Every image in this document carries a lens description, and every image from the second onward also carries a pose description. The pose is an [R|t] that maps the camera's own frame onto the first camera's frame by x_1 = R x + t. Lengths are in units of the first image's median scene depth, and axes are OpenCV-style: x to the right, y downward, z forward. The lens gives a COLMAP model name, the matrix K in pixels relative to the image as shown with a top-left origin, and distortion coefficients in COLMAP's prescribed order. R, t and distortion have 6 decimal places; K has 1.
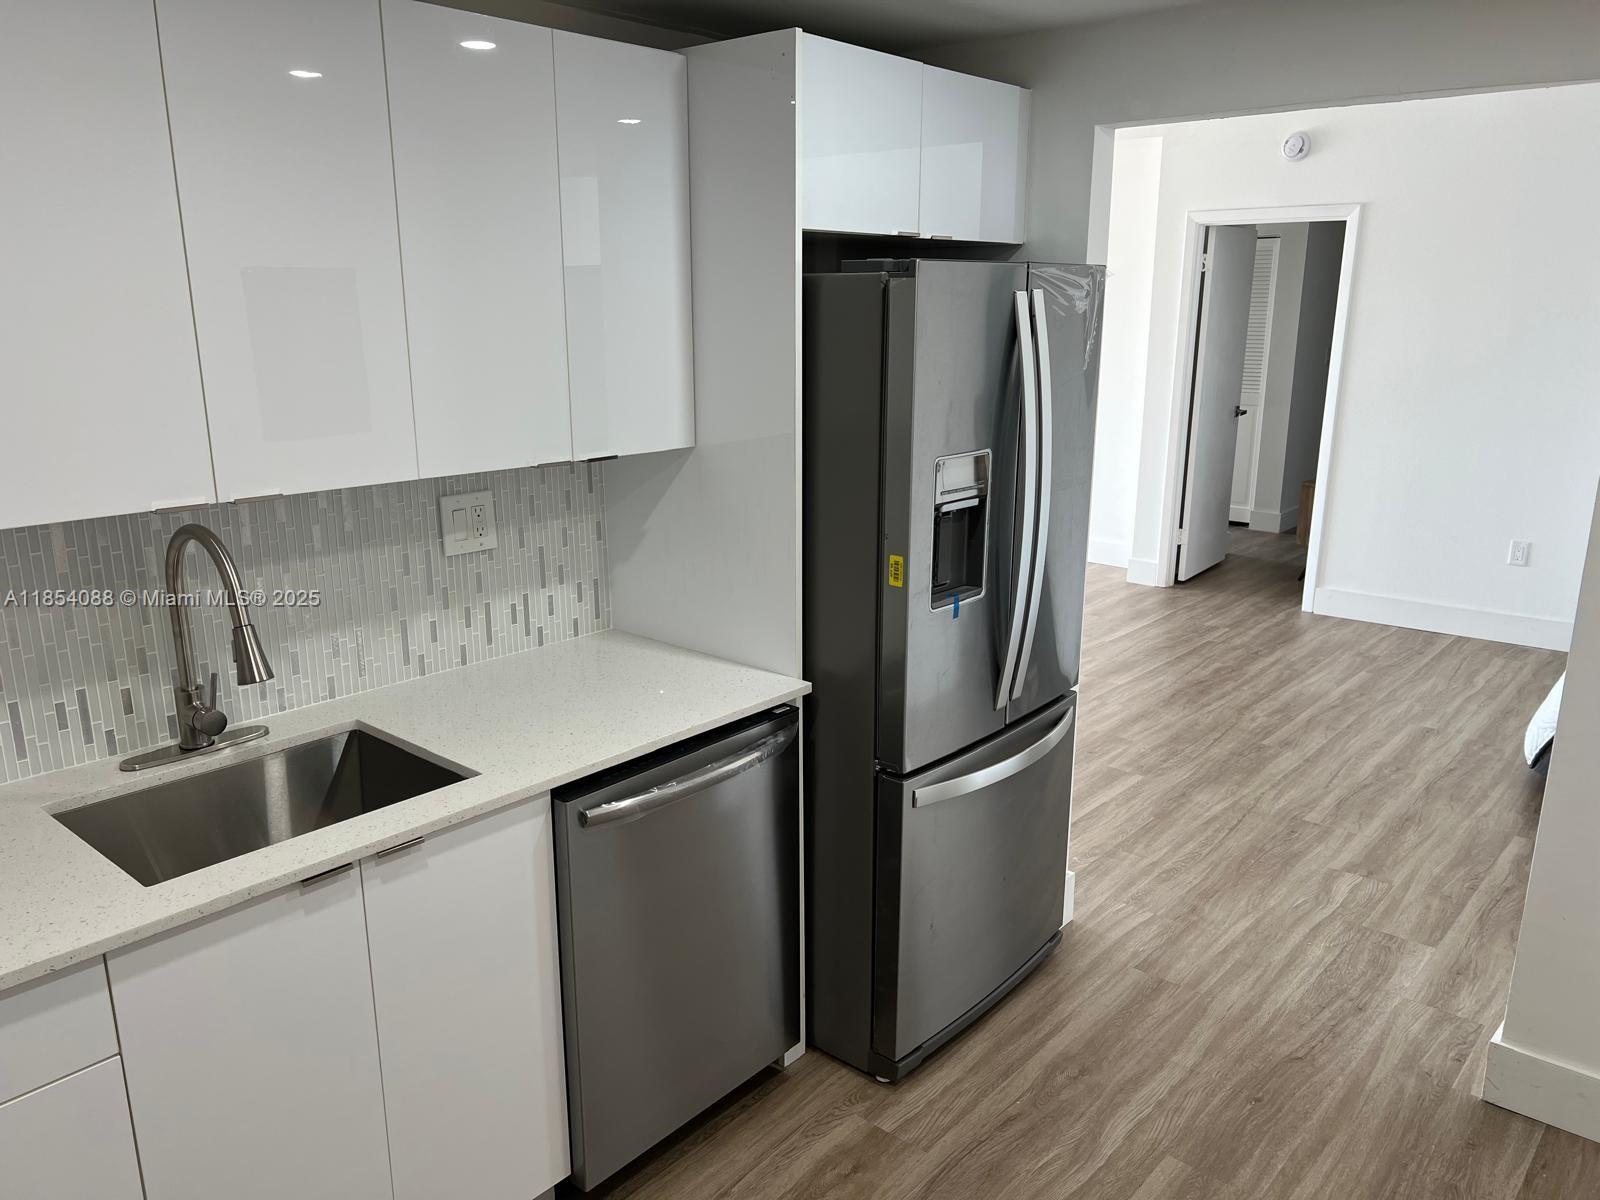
lens RADIAL K [[1204.1, 0, 801.2], [0, 1204.1, 607.0], [0, 0, 1]] dist [0.071528, -0.075979]
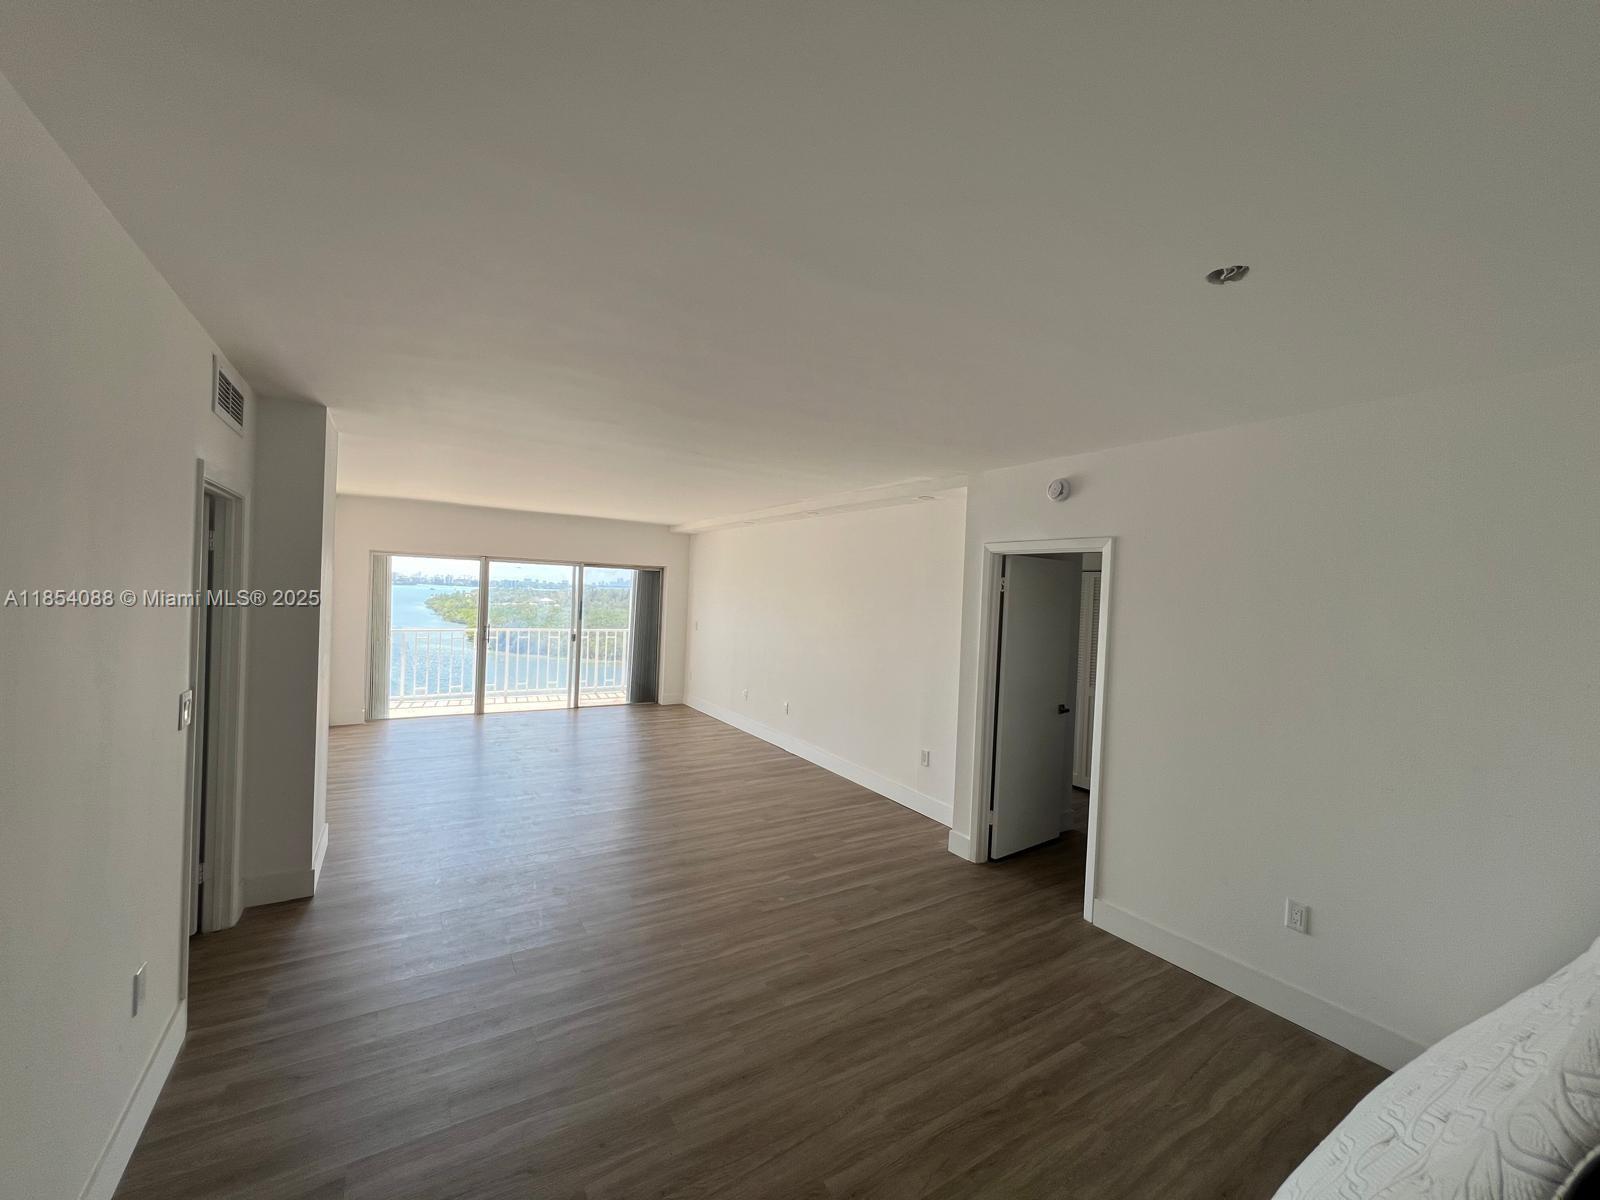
lens RADIAL K [[639.9, 0, 801.8], [0, 639.9, 599.9], [0, 0, 1]] dist [-0.000046, 0.000068]
pose [[0.957226, 0.045750, -0.285700, 0.795848], [-0.115087, 0.966151, -0.230883, -0.250733], [0.265466, 0.253888, 0.930091, 0.914339]]
